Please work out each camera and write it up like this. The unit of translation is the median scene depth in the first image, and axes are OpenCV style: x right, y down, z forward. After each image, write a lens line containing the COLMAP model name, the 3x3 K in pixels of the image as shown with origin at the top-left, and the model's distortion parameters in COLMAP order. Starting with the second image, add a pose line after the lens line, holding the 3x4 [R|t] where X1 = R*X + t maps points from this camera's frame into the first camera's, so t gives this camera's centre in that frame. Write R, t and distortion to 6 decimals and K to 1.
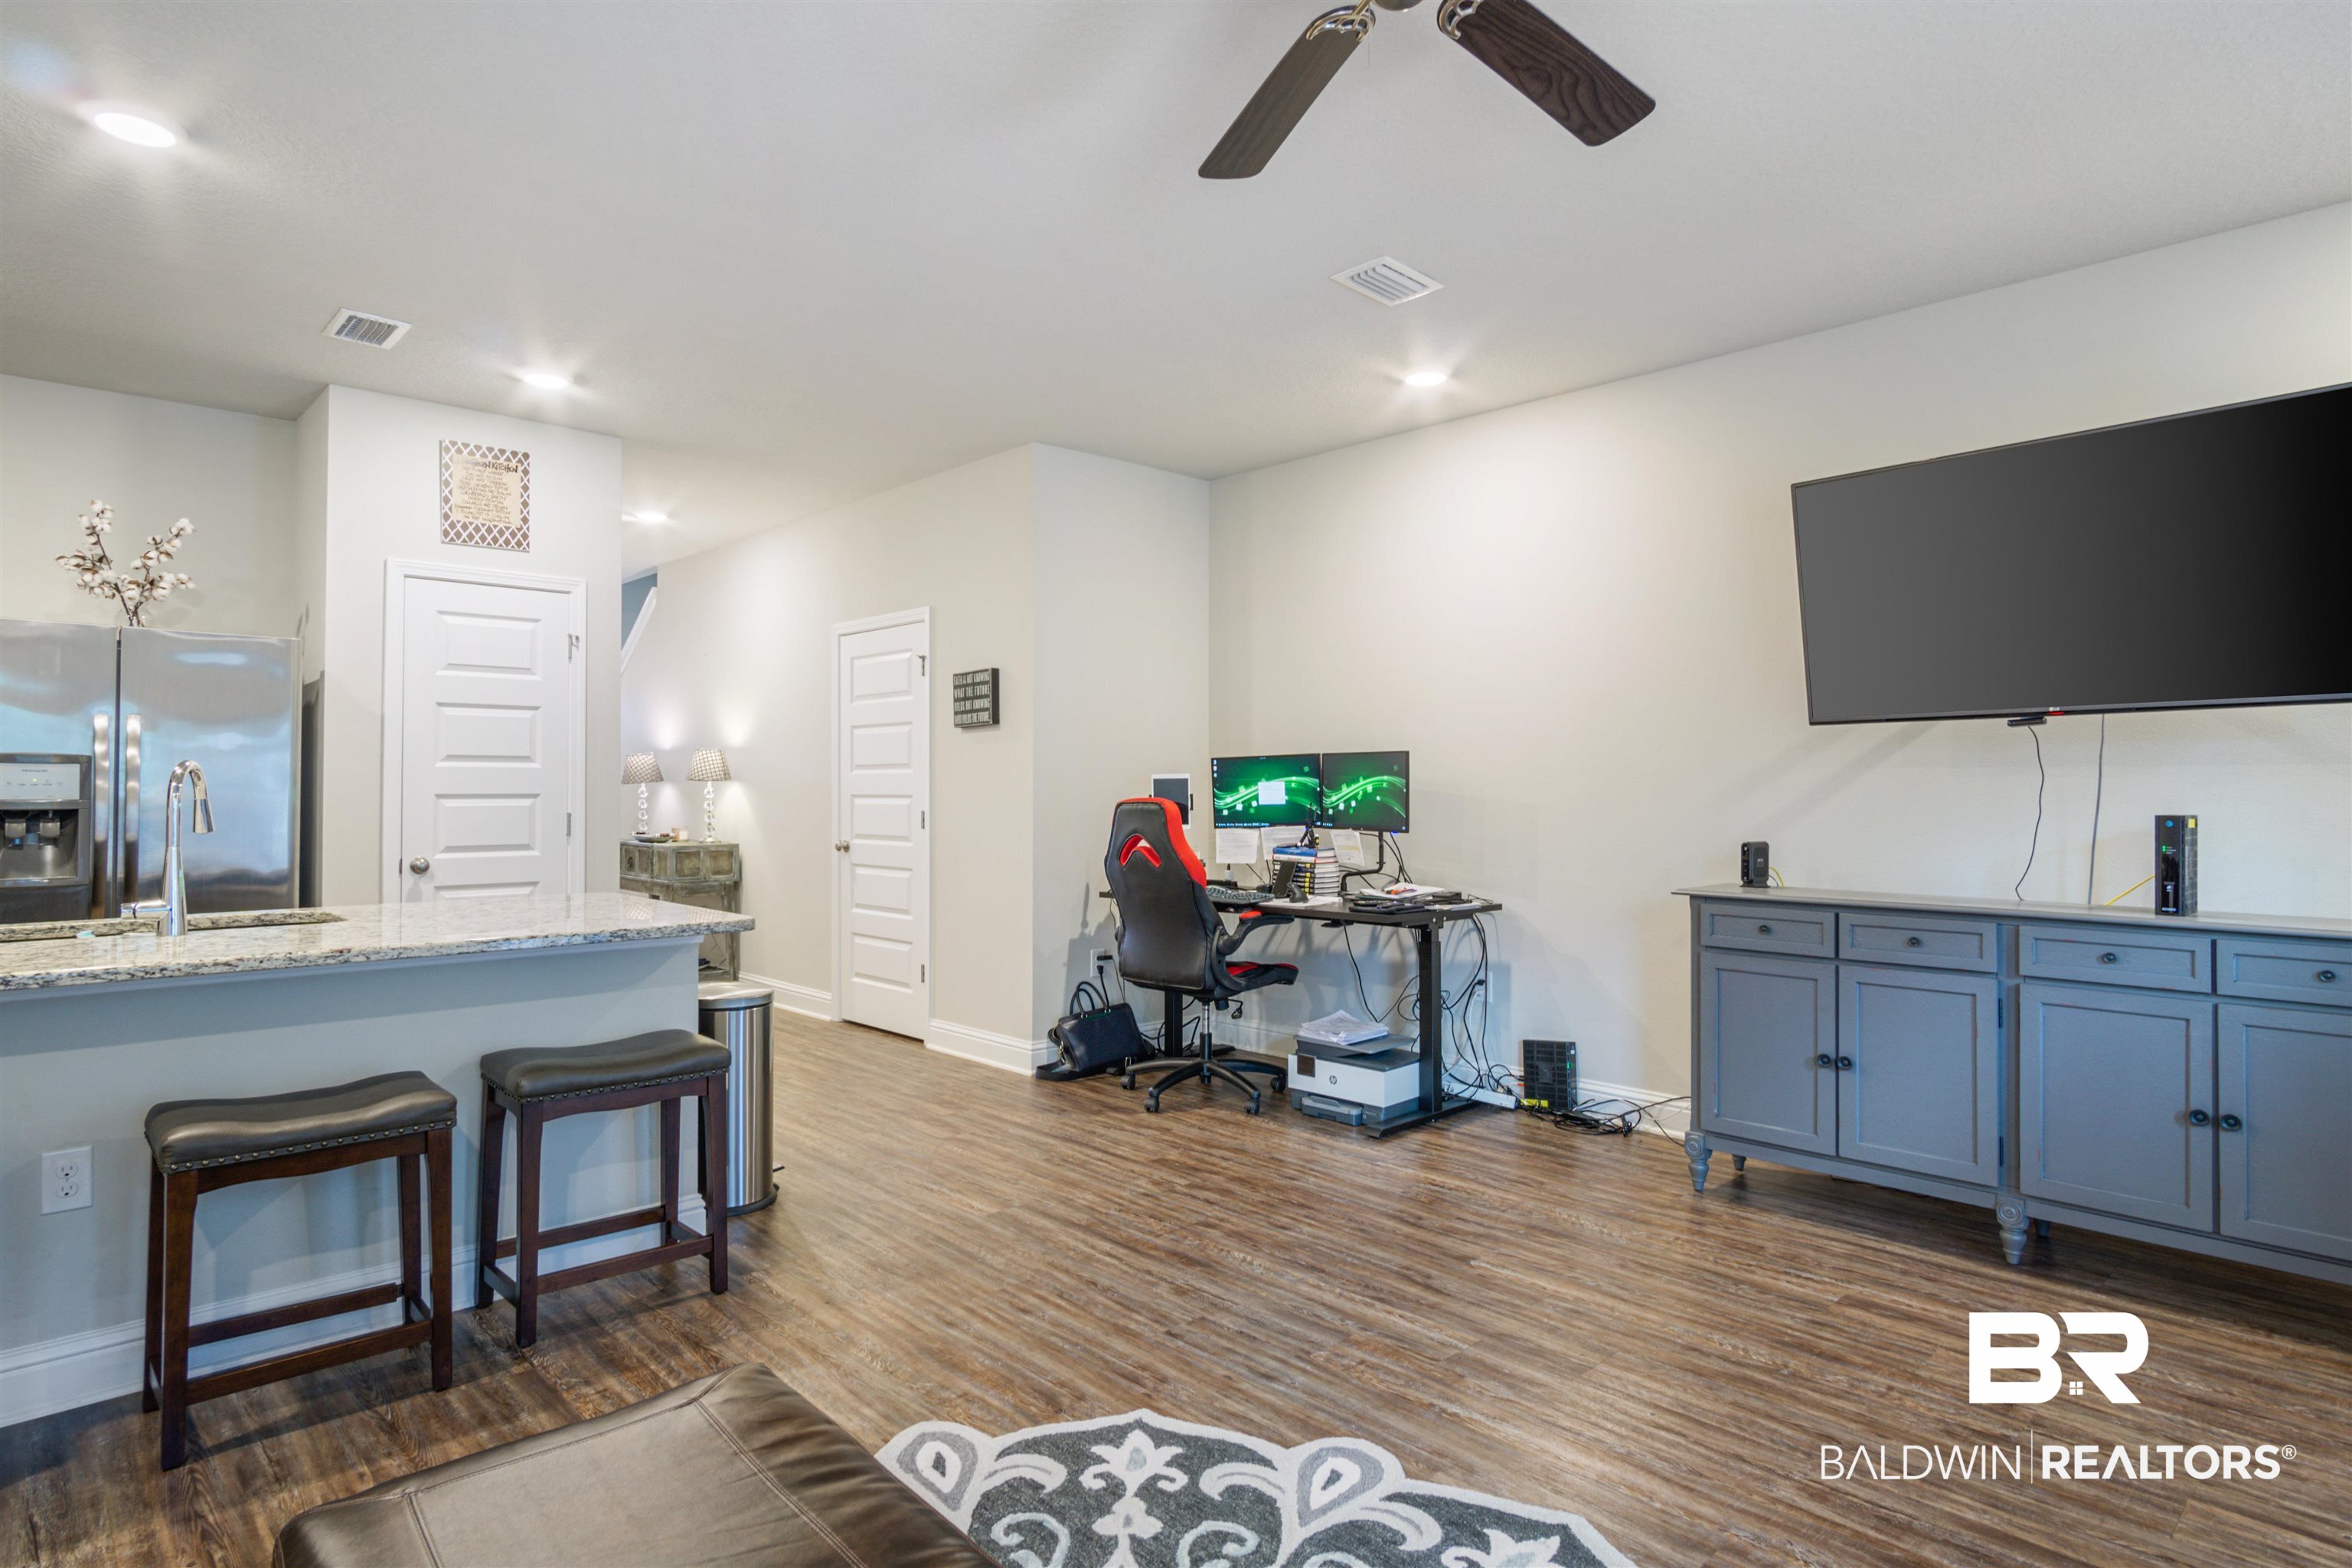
lens RADIAL K [[1264.1, 0, 1152.0], [0, 1264.1, 767.5], [0, 0, 1]] dist [-0.011144, 0.007271]
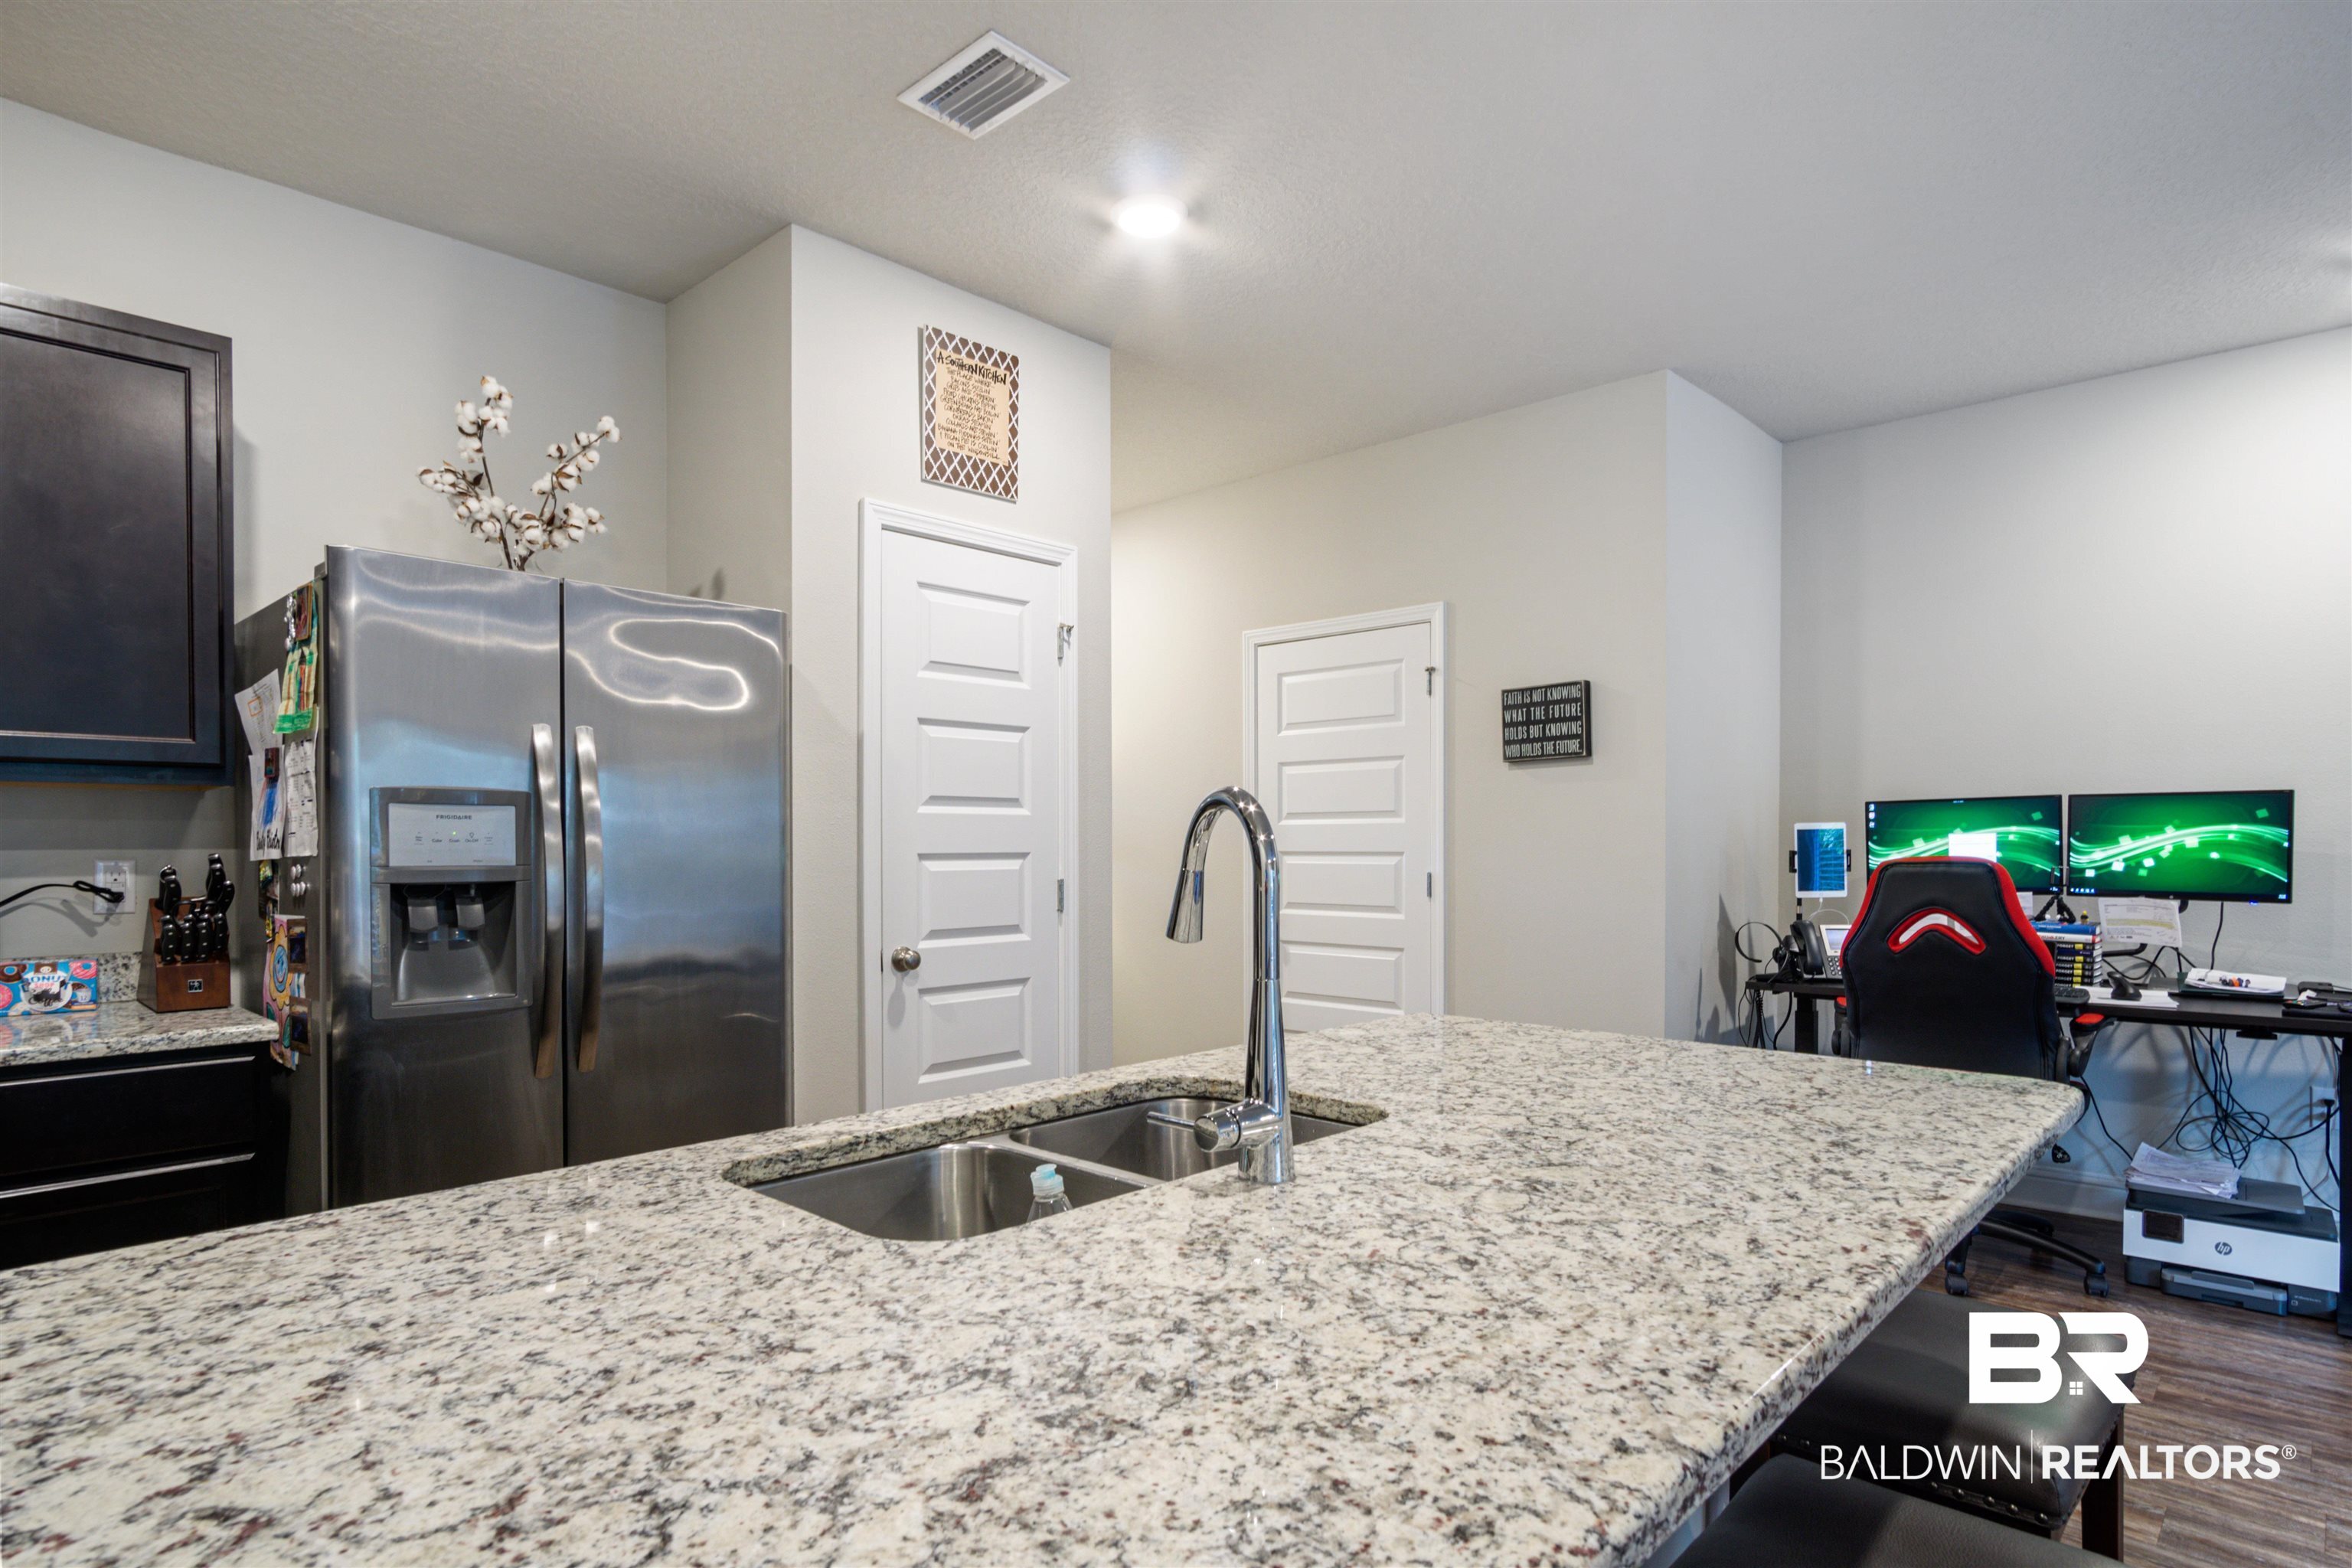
lens RADIAL K [[1264.1, 0, 1172.1], [0, 1264.1, 863.1], [0, 0, 1]] dist [-0.011144, 0.007271]
pose [[0.998466, -0.003192, 0.055275, -0.485581], [0.001379, 0.999461, 0.032811, 0.004339], [-0.055350, -0.032684, 0.997932, 0.323598]]
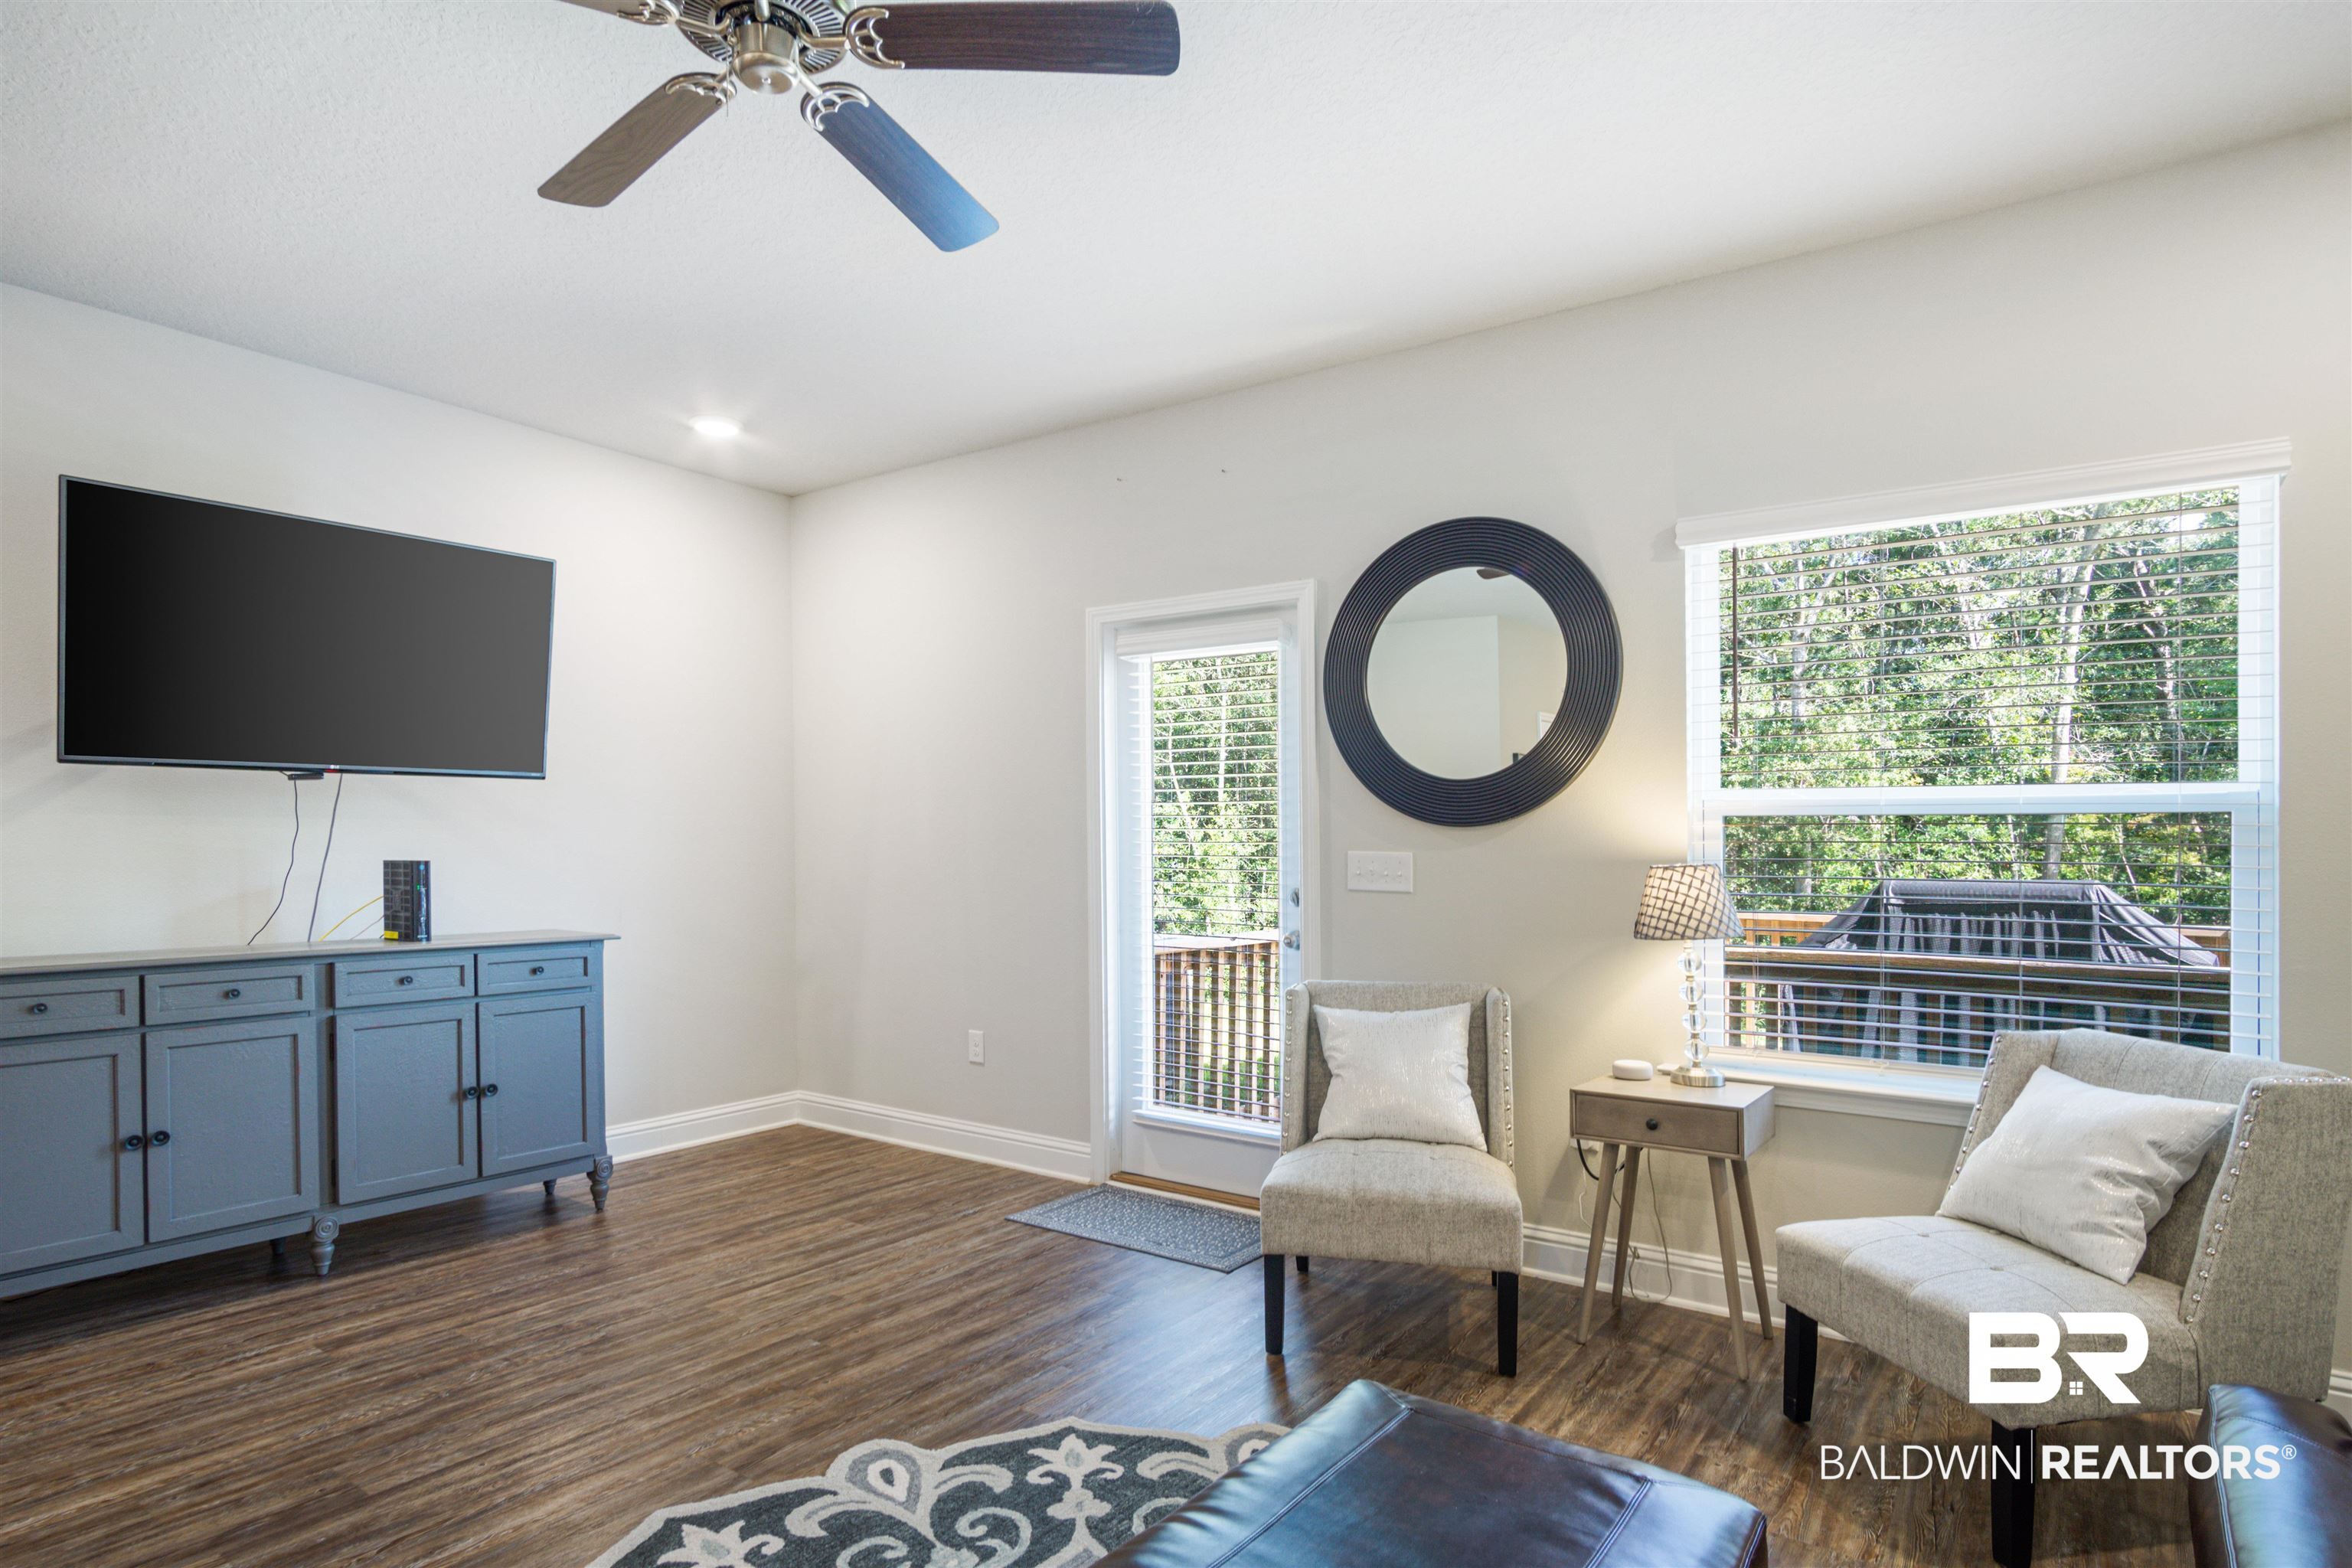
lens RADIAL K [[1264.1, 0, 1154.5], [0, 1264.1, 846.6], [0, 0, 1]] dist [-0.011144, 0.007271]
pose [[-0.195596, -0.006909, 0.980660, -0.356921], [-0.026264, 0.999653, 0.001804, 0.002500], [-0.980333, -0.025403, -0.195710, 0.354388]]
